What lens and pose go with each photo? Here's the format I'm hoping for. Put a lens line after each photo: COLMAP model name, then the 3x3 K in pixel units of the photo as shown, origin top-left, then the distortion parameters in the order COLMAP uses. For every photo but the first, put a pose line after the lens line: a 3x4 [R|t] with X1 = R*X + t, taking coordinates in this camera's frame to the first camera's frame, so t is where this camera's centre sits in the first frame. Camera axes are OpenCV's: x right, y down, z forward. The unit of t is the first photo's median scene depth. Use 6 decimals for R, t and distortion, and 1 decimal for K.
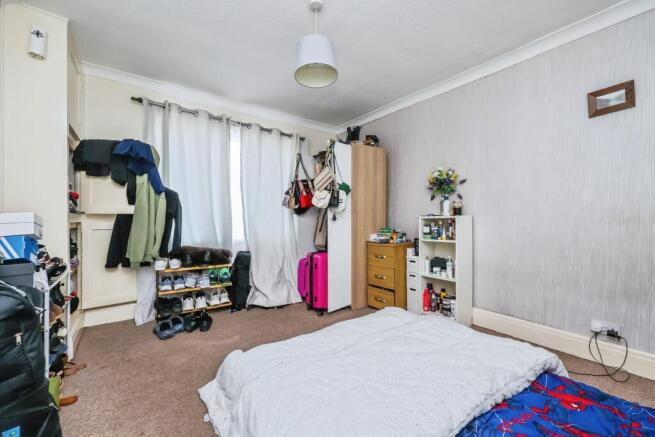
lens RADIAL K [[262.1, 0, 329.4], [0, 262.1, 221.8], [0, 0, 1]] dist [-0.000175, 0.000248]
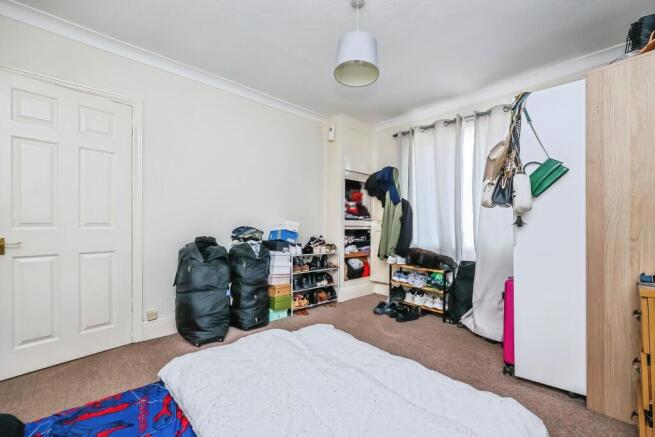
lens RADIAL K [[262.1, 0, 329.4], [0, 262.1, 221.8], [0, 0, 1]] dist [-0.000175, 0.000248]
pose [[0.145598, -0.006591, -0.989322, 0.543895], [-0.012590, 0.999884, -0.008514, -0.006120], [0.989264, 0.013696, 0.145498, 0.469147]]
